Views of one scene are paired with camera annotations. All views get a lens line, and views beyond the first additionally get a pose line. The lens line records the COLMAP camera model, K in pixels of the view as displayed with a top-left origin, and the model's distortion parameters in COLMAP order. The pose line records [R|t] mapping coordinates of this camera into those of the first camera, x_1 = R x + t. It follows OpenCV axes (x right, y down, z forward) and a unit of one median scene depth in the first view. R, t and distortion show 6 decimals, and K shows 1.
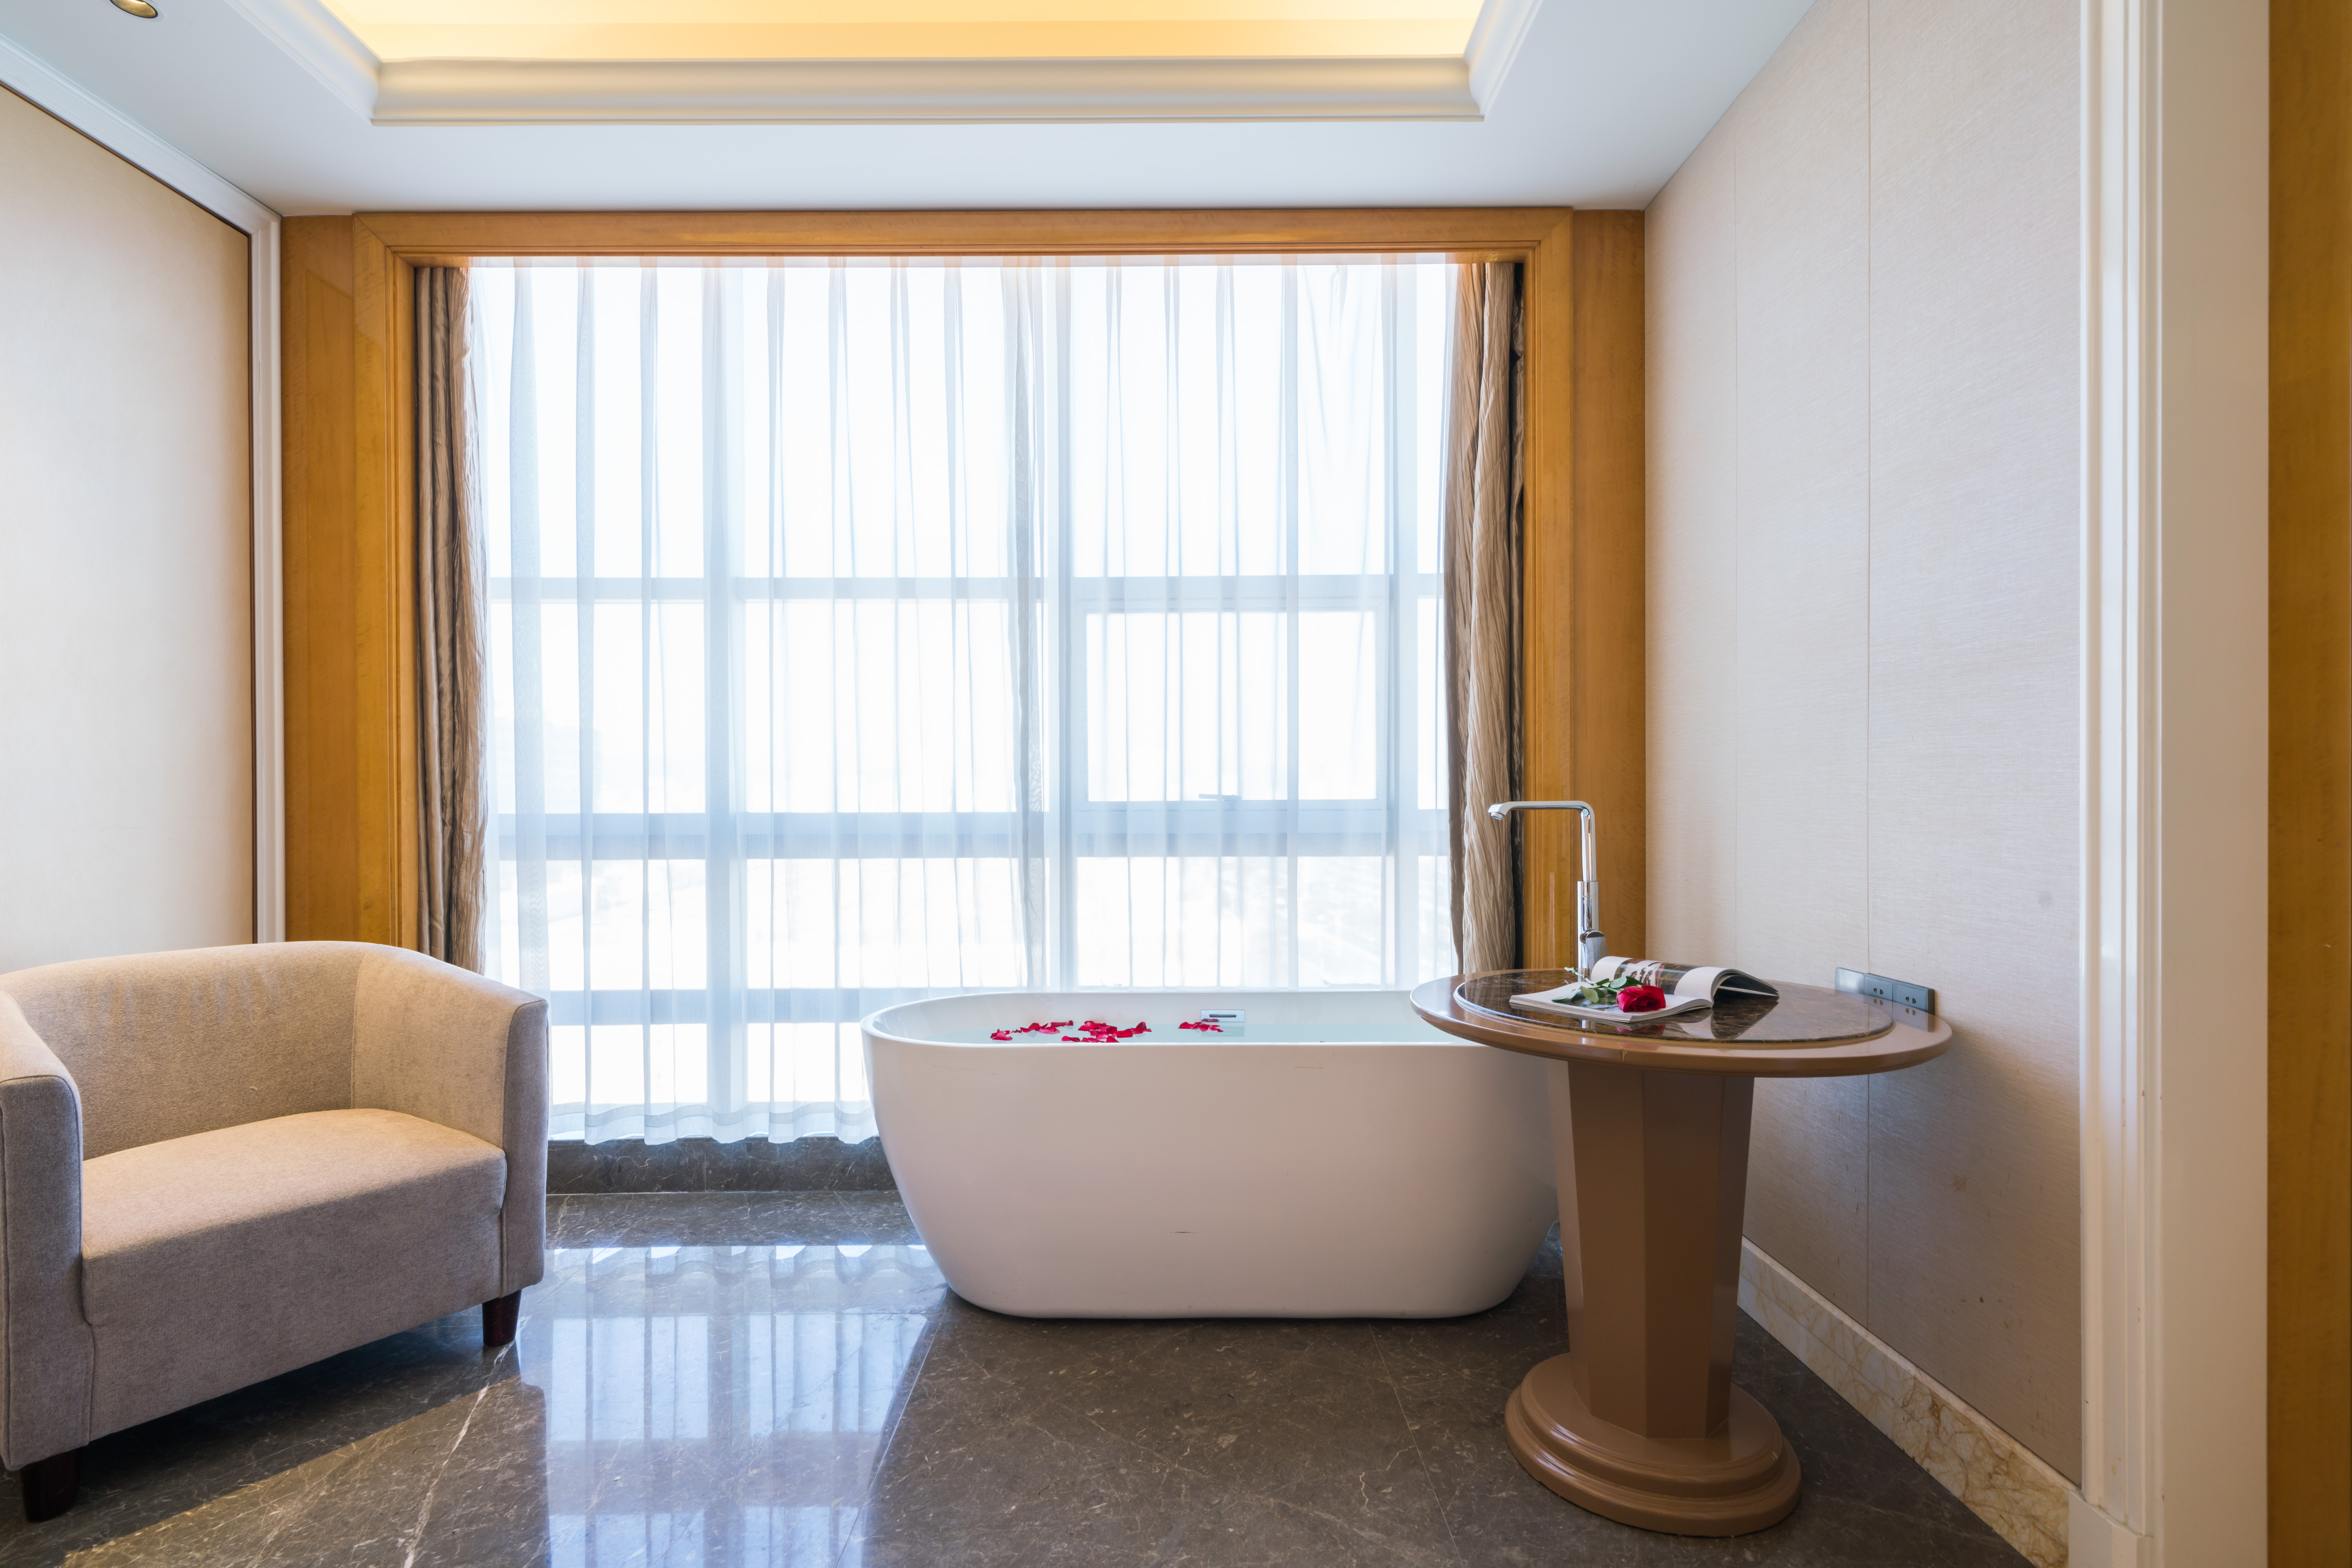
lens RADIAL K [[1161.2, 0, 1140.4], [0, 1161.2, 793.0], [0, 0, 1]] dist [0.018733, -0.000209]
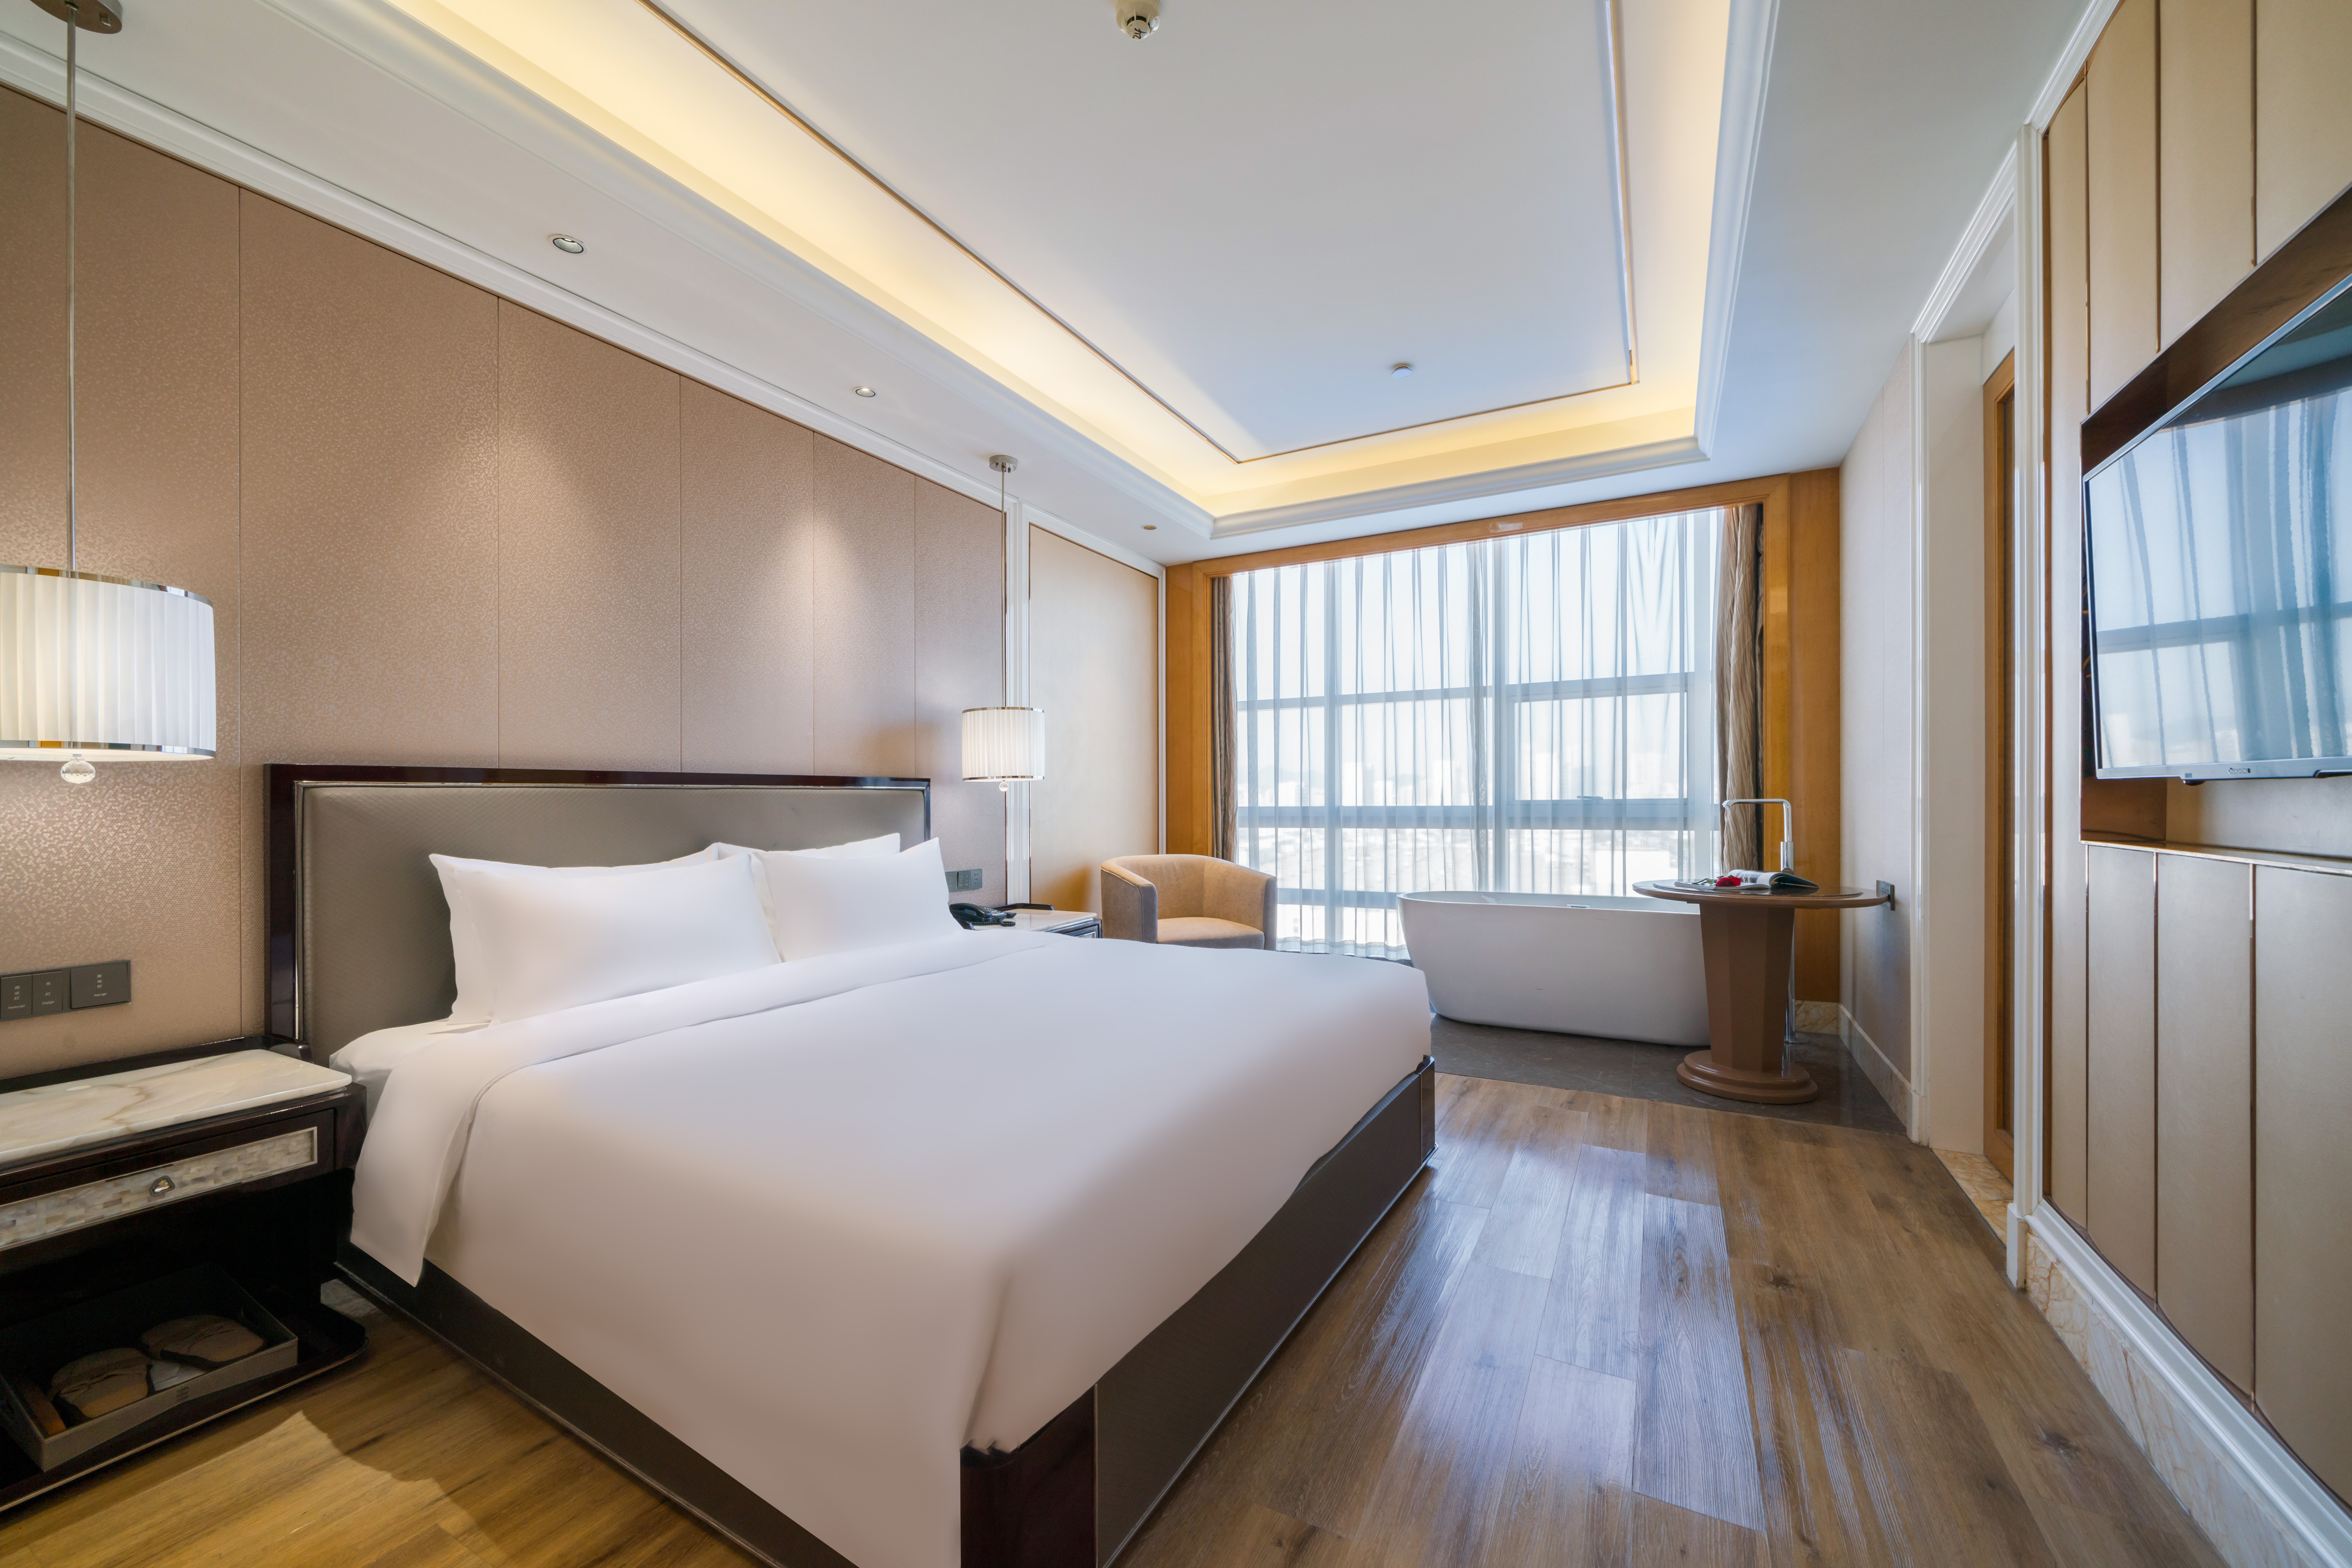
lens RADIAL K [[897.9, 0, 1173.4], [0, 897.9, 810.7], [0, 0, 1]] dist [-0.000572, -0.000059]
pose [[0.888030, 0.001975, -0.459781, 0.158160], [0.004862, 0.999895, 0.013686, 0.001423], [0.459760, -0.014389, 0.887927, -0.678128]]
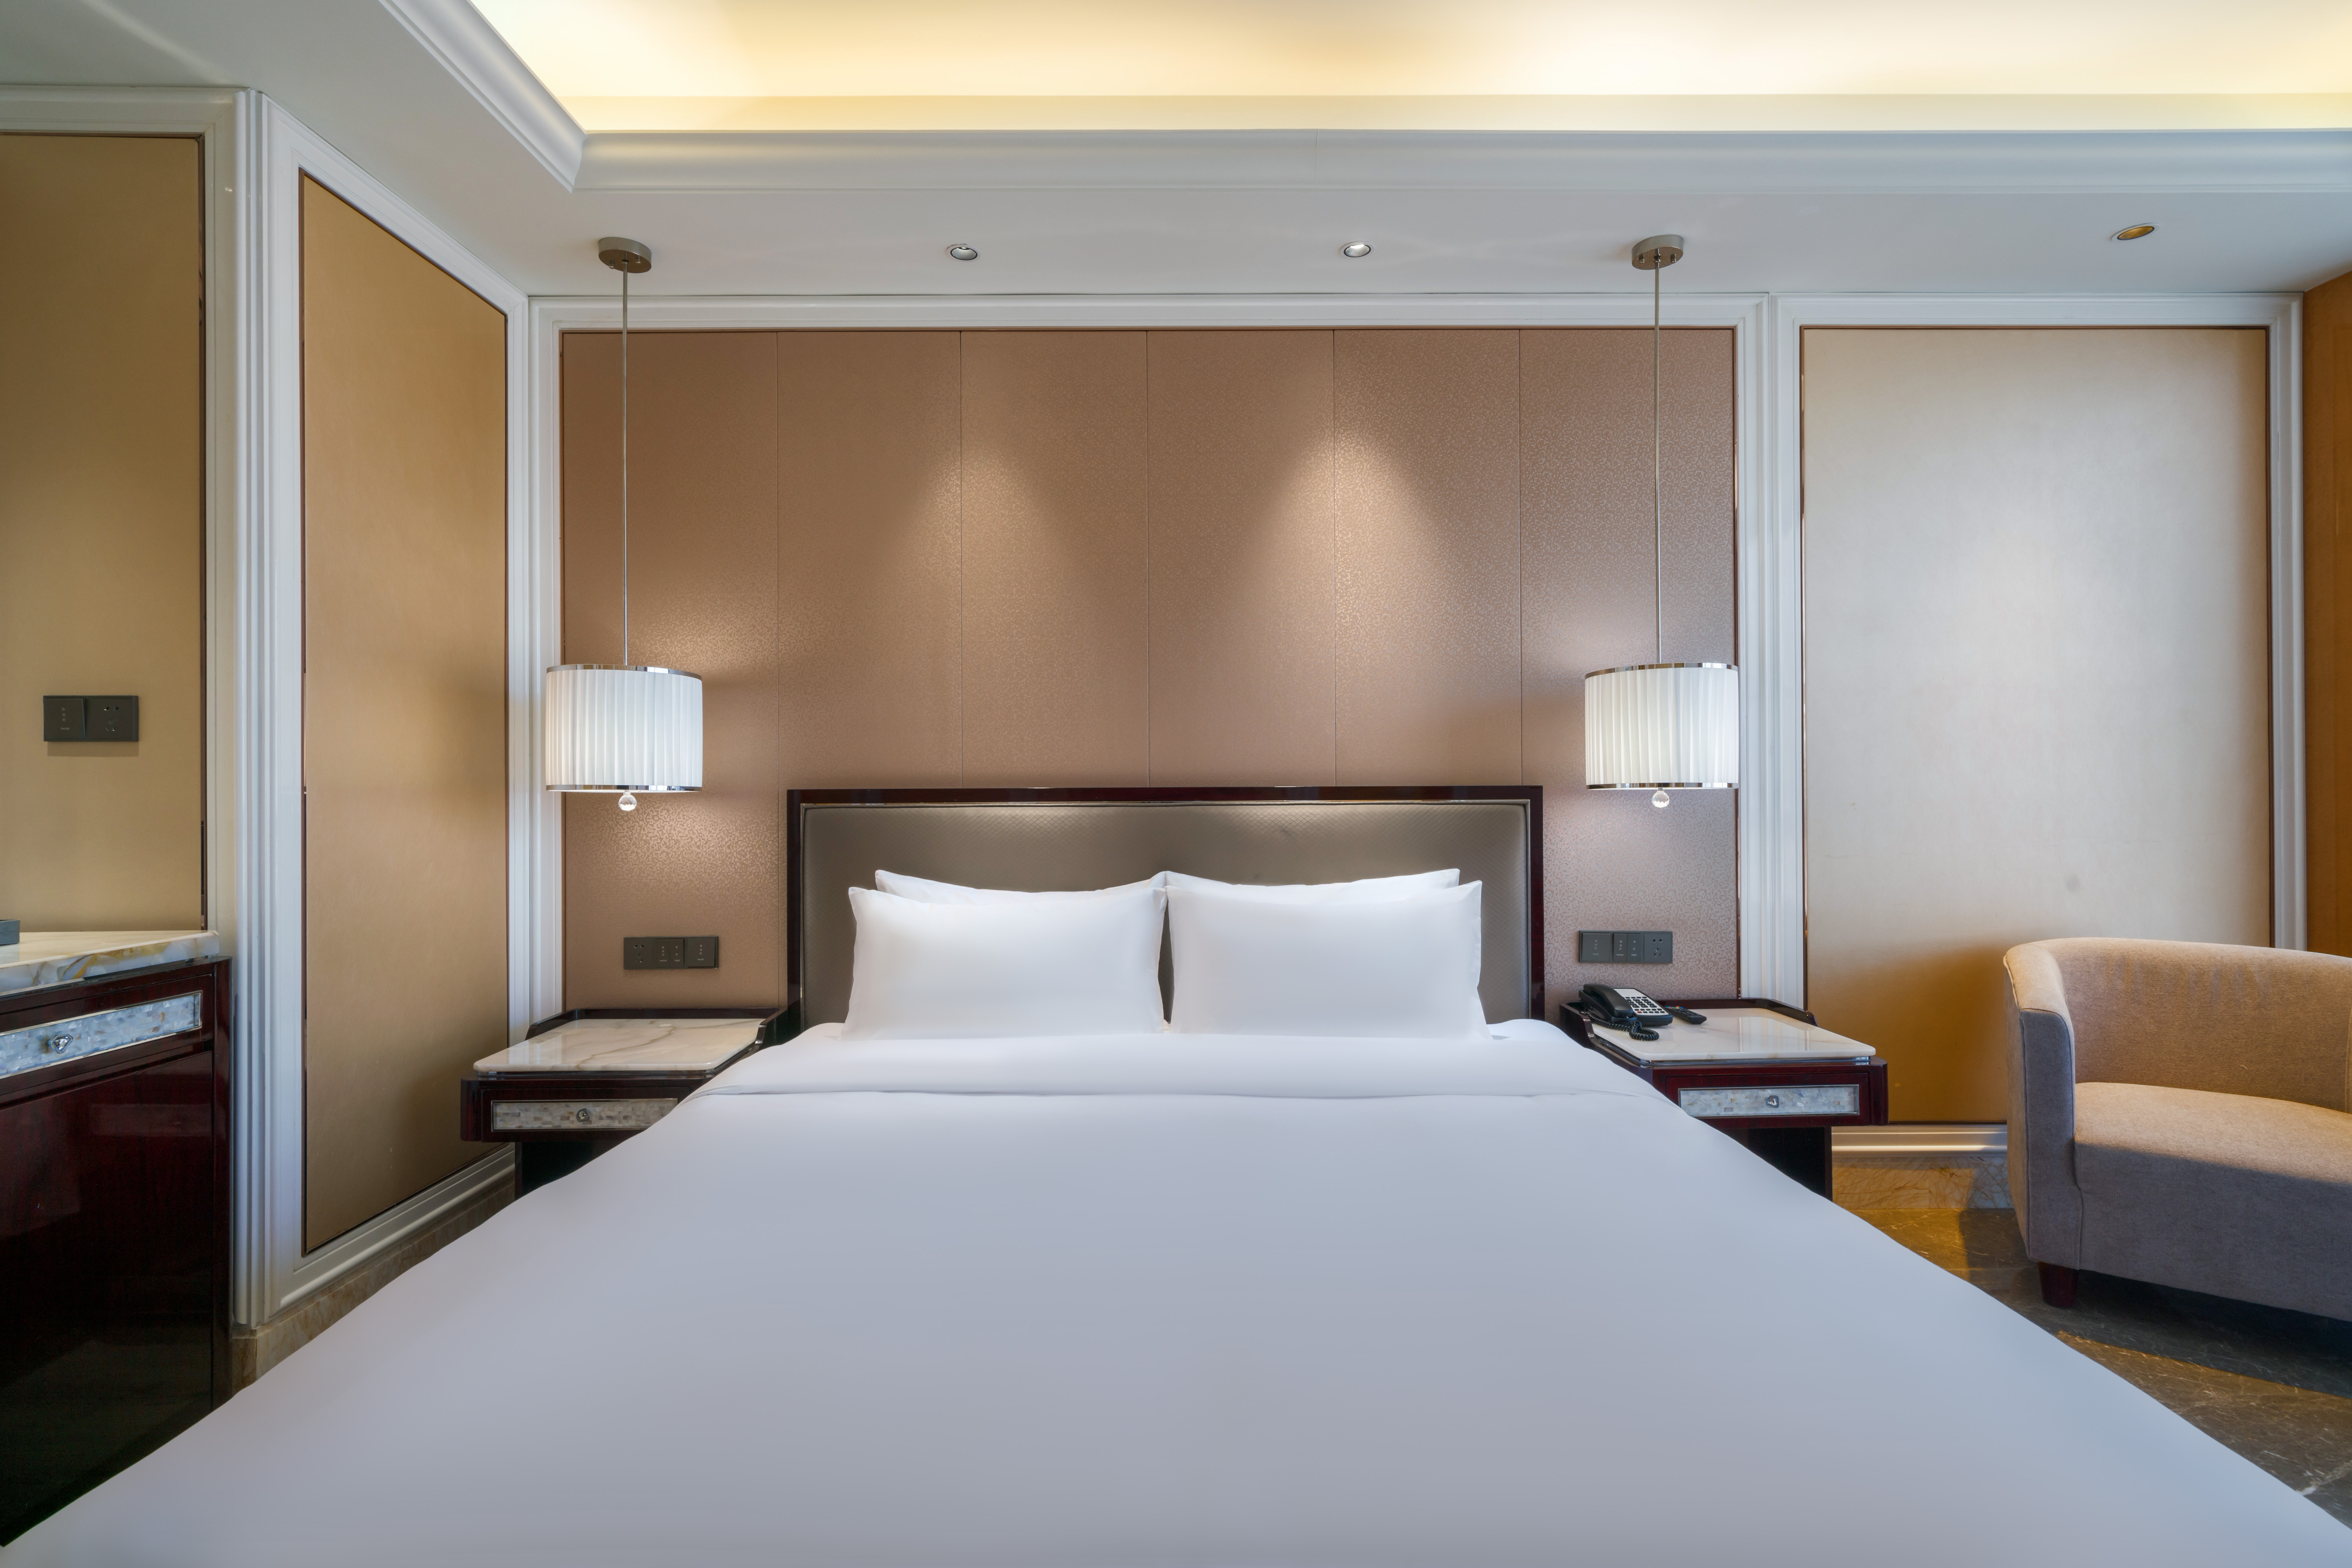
lens RADIAL K [[1062.2, 0, 1176.0], [0, 1062.2, 784.0], [0, 0, 1]] dist [0.003003, 0.000788]
pose [[0.033872, -0.001725, -0.999425, 0.232034], [0.001904, 0.999997, -0.001662, -0.028344], [0.999424, -0.001846, 0.033875, -0.091227]]
